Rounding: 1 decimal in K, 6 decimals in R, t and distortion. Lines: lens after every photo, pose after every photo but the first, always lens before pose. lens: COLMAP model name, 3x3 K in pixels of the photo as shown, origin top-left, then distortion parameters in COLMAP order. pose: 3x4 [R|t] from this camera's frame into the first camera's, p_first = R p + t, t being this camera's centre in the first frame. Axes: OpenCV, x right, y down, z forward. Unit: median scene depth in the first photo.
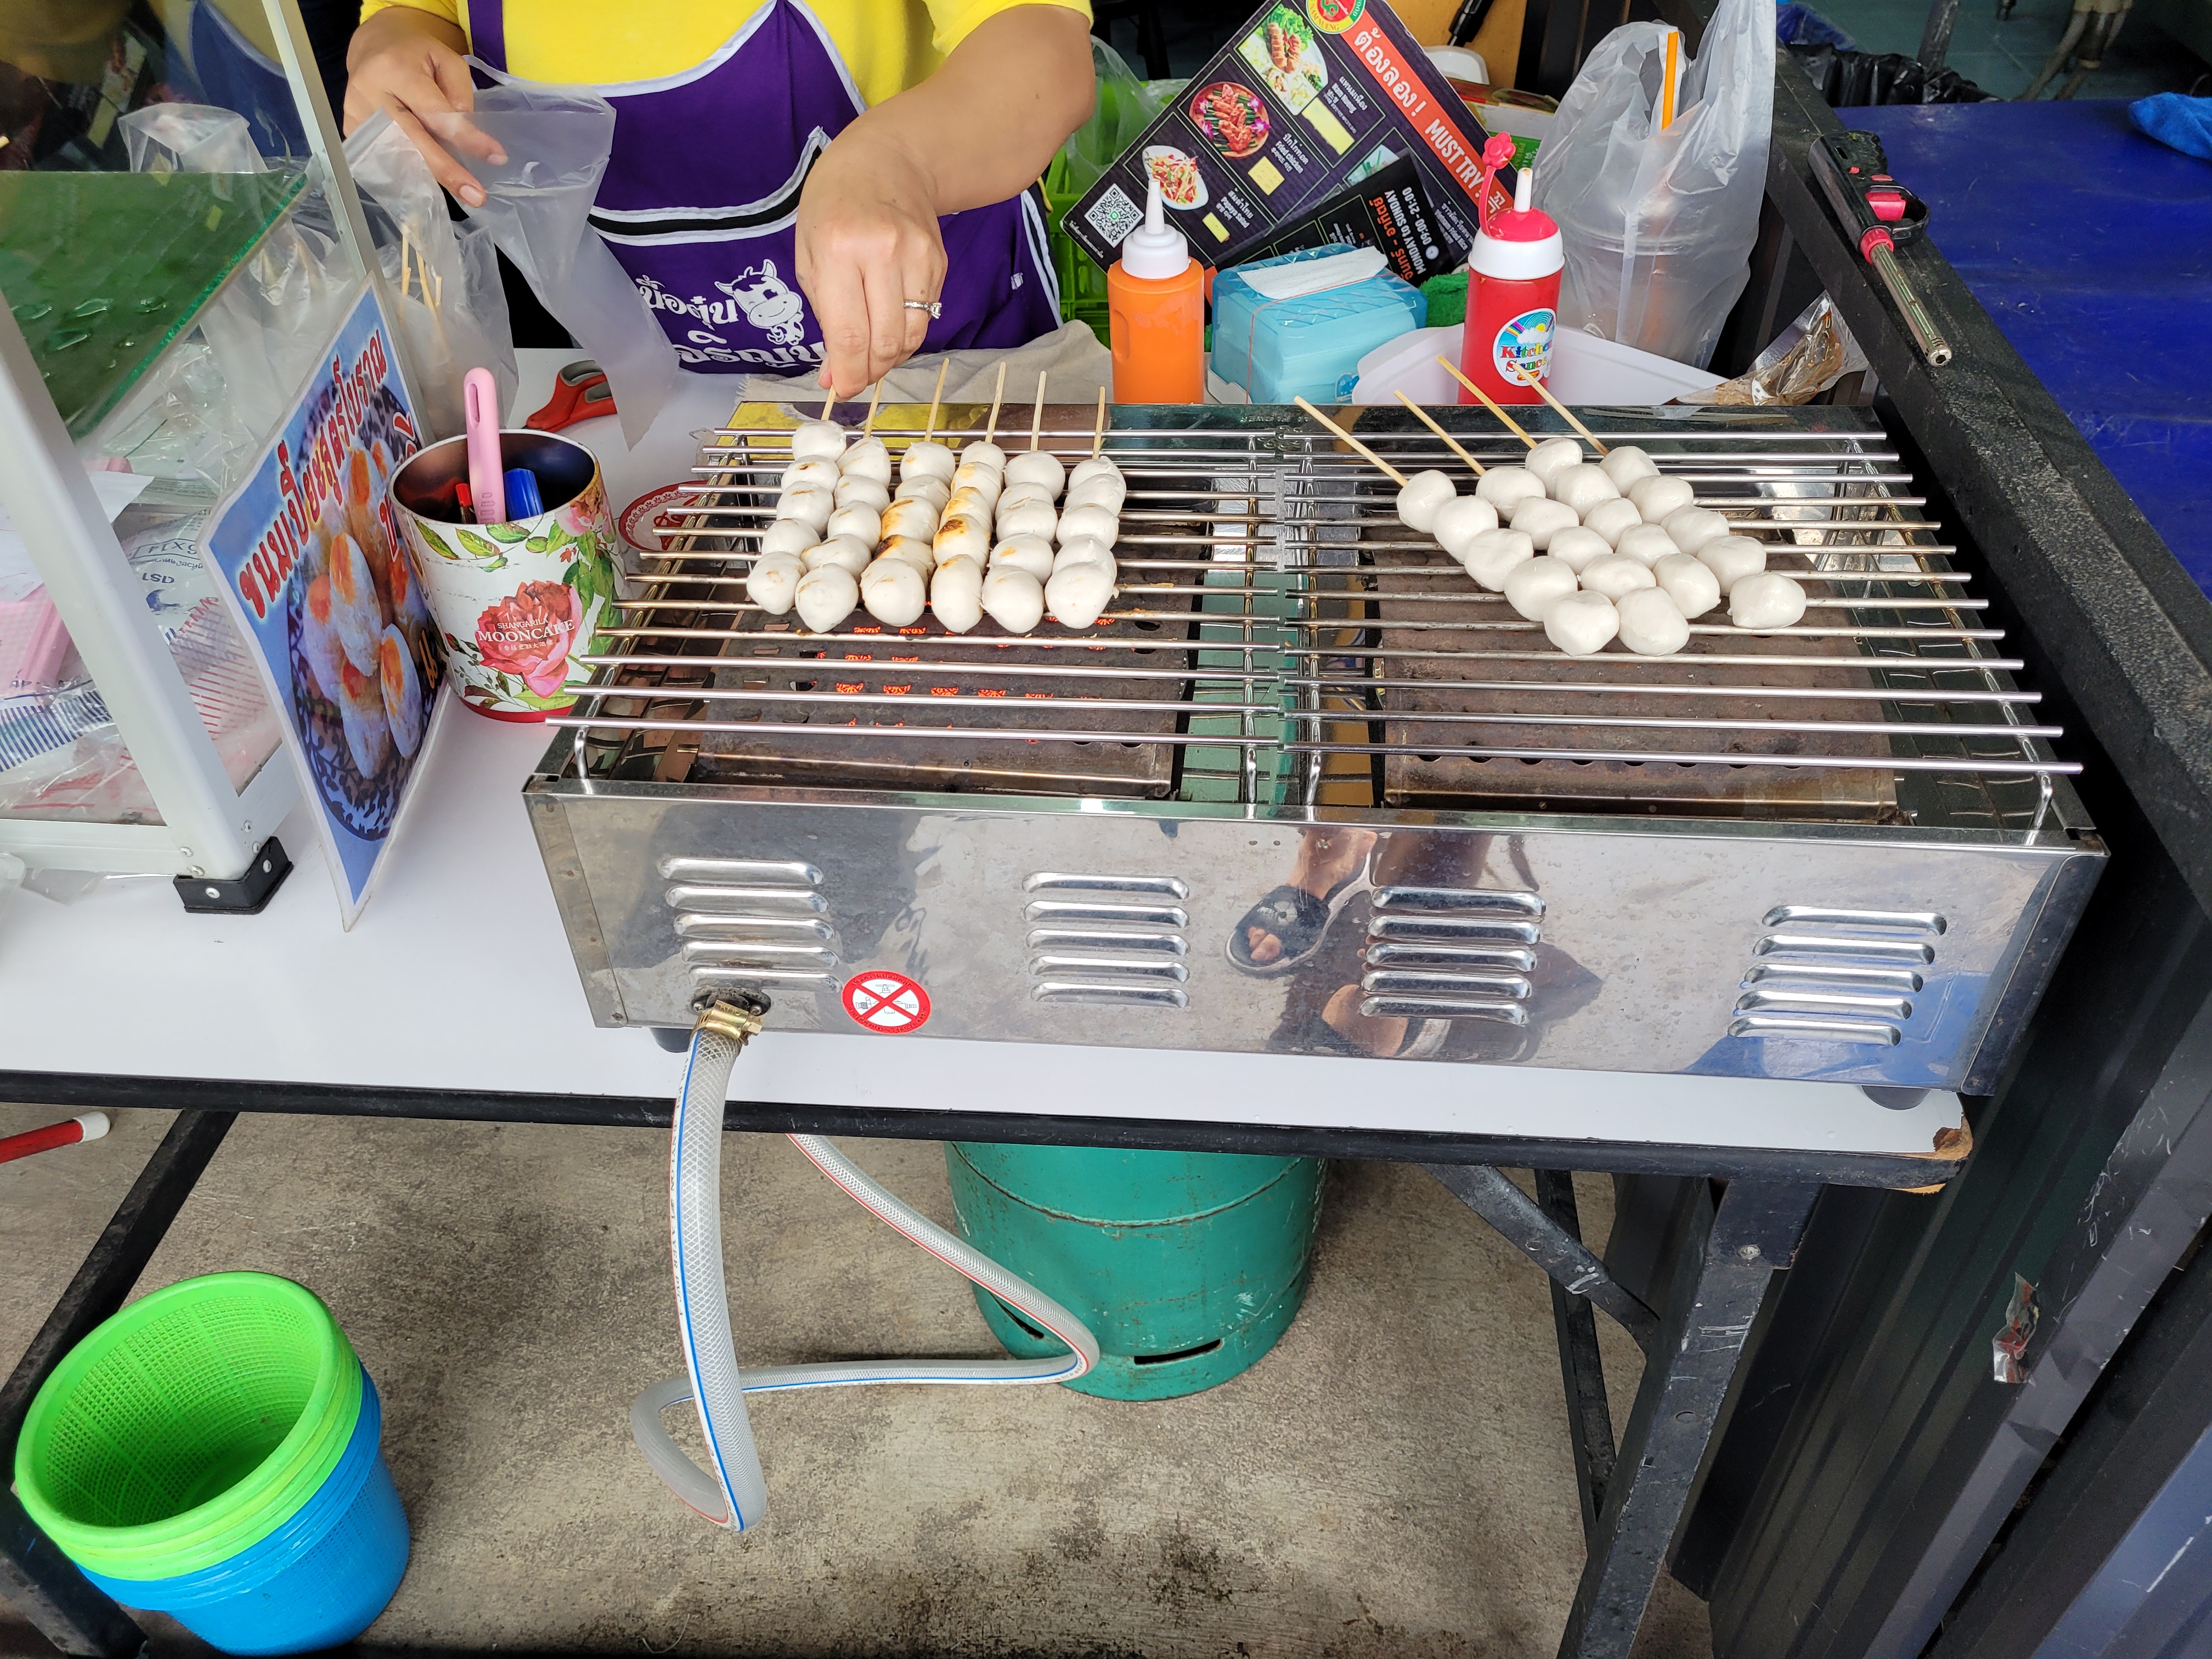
lens RADIAL K [[1680.1, 0, 1106.6], [0, 1680.1, 821.2], [0, 0, 1]] dist [0.046786, -0.012012]
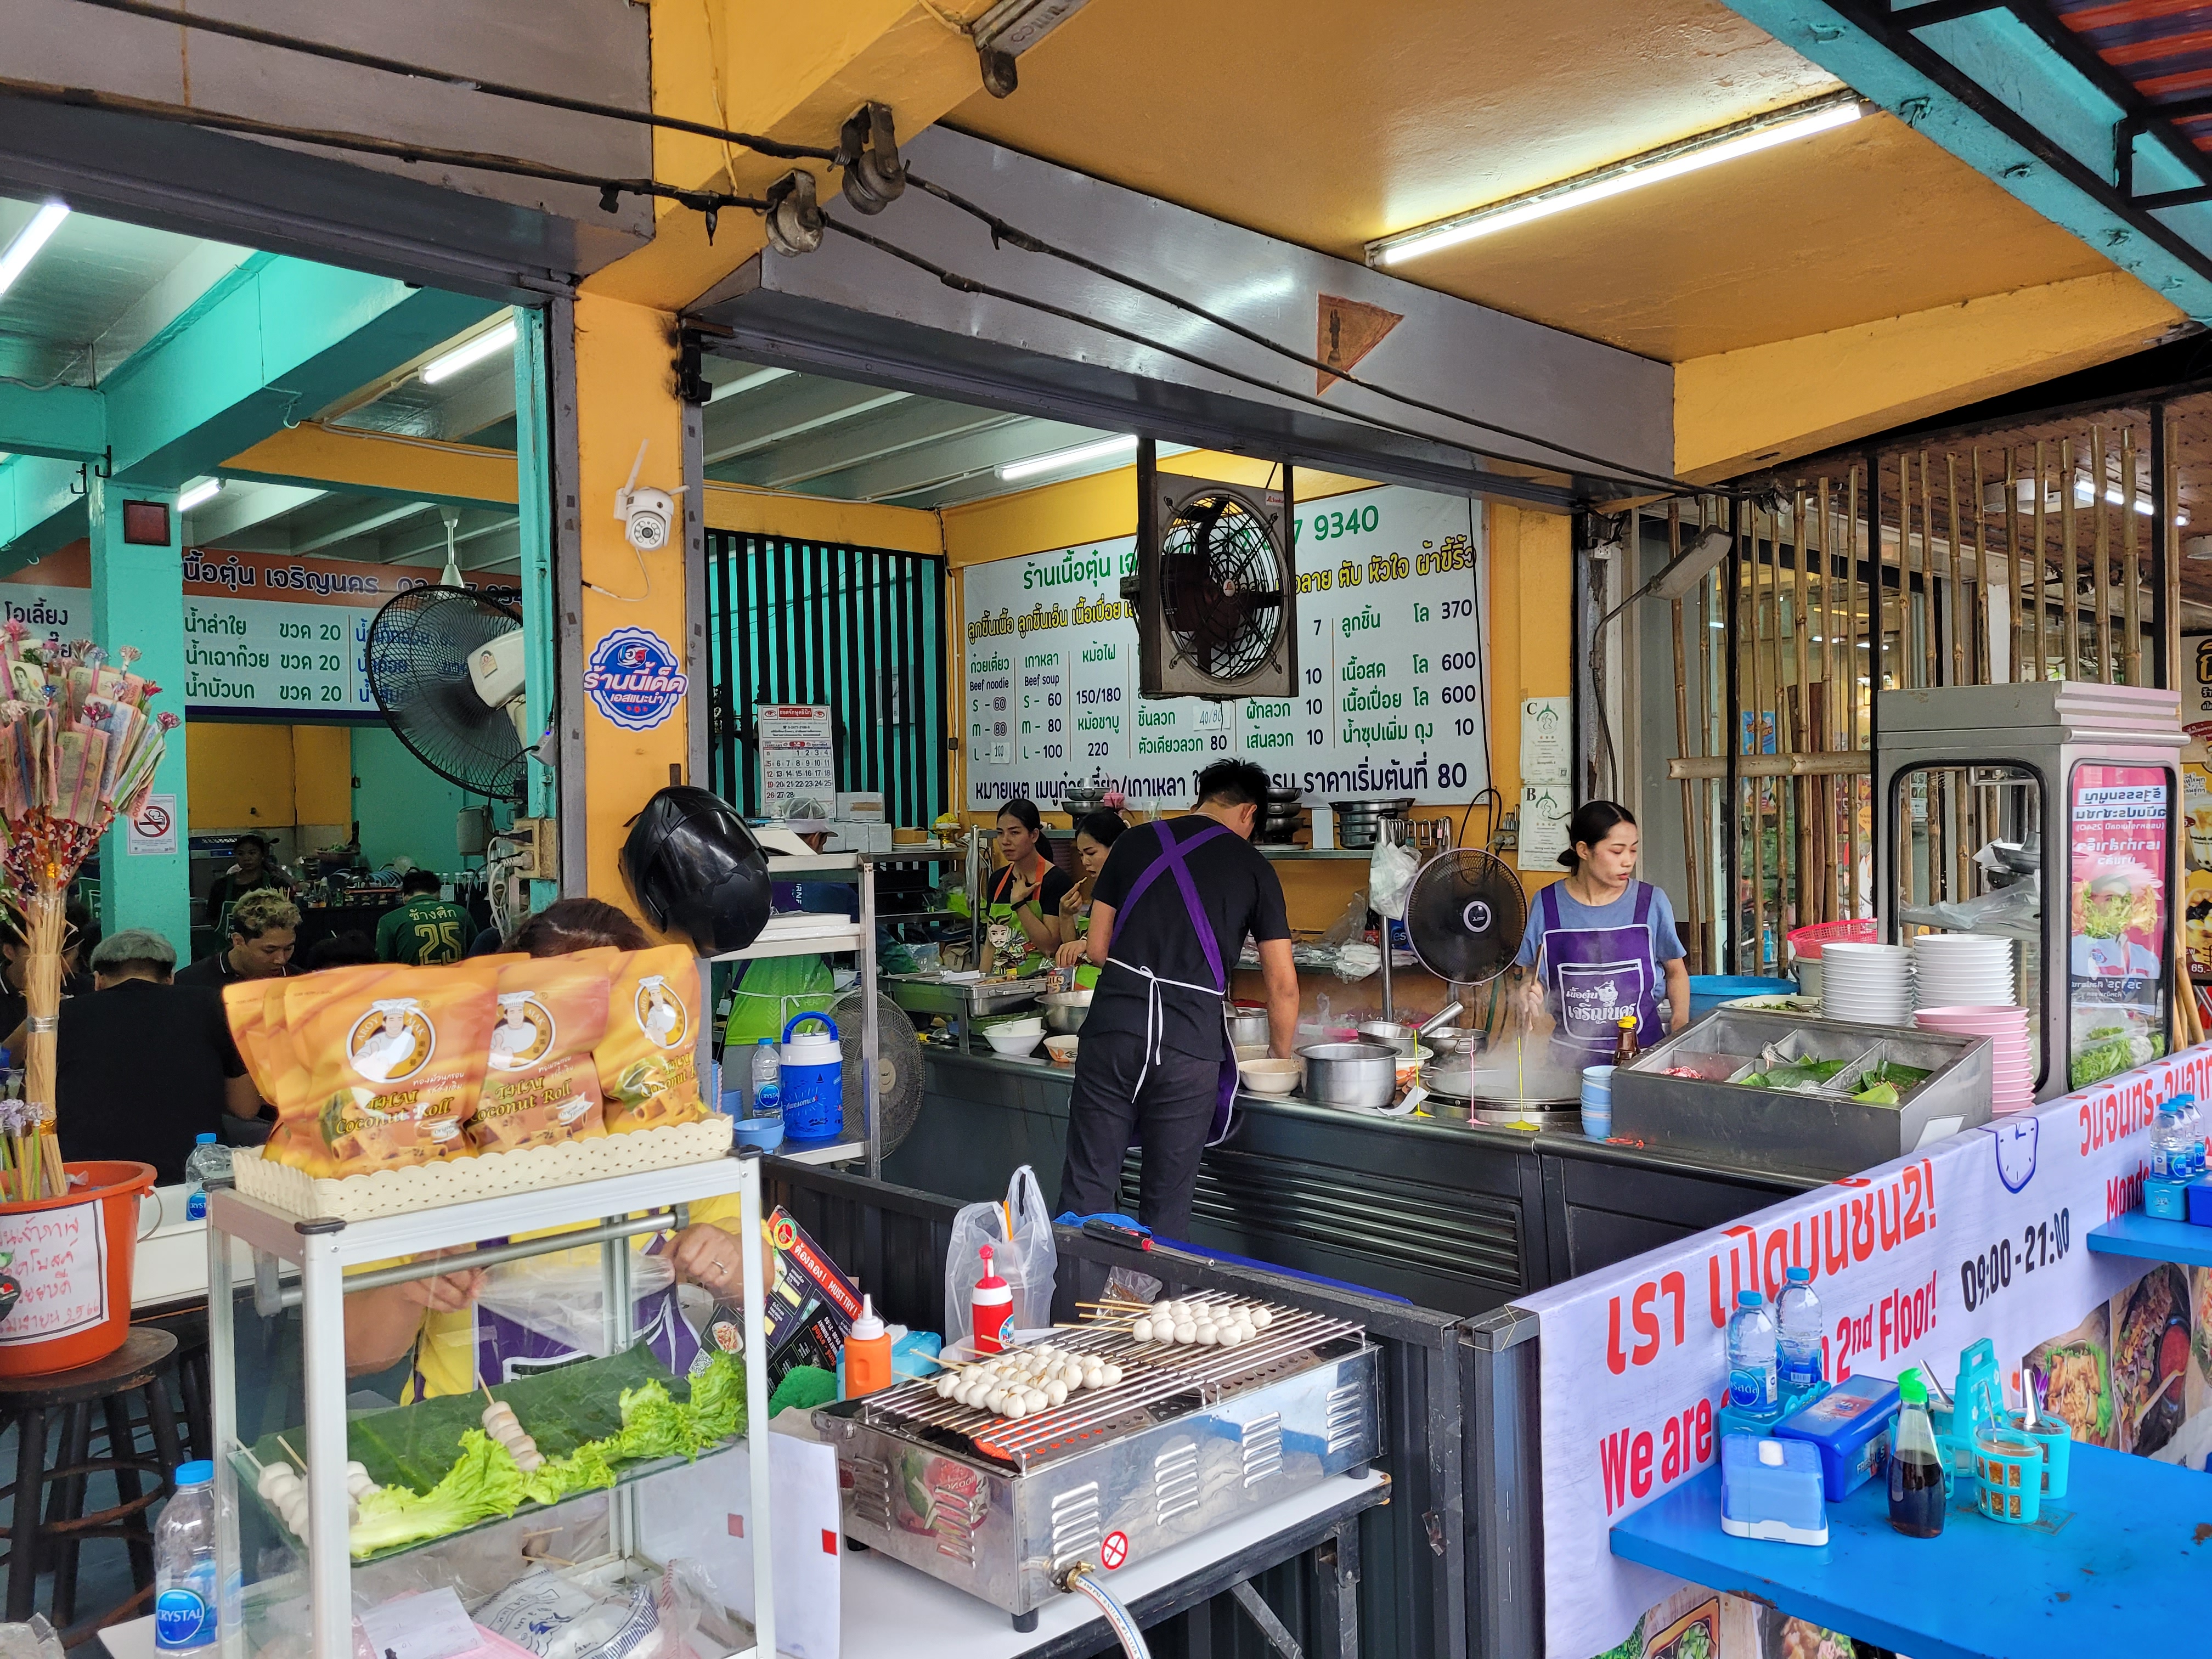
lens RADIAL K [[1680.1, 0, 1102.2], [0, 1680.1, 840.6], [0, 0, 1]] dist [0.046786, -0.012012]
pose [[0.654073, 0.001296, 0.756430, -1.111080], [0.499934, 0.749722, -0.433570, 0.211448], [-0.567674, 0.661752, 0.489725, -0.479838]]
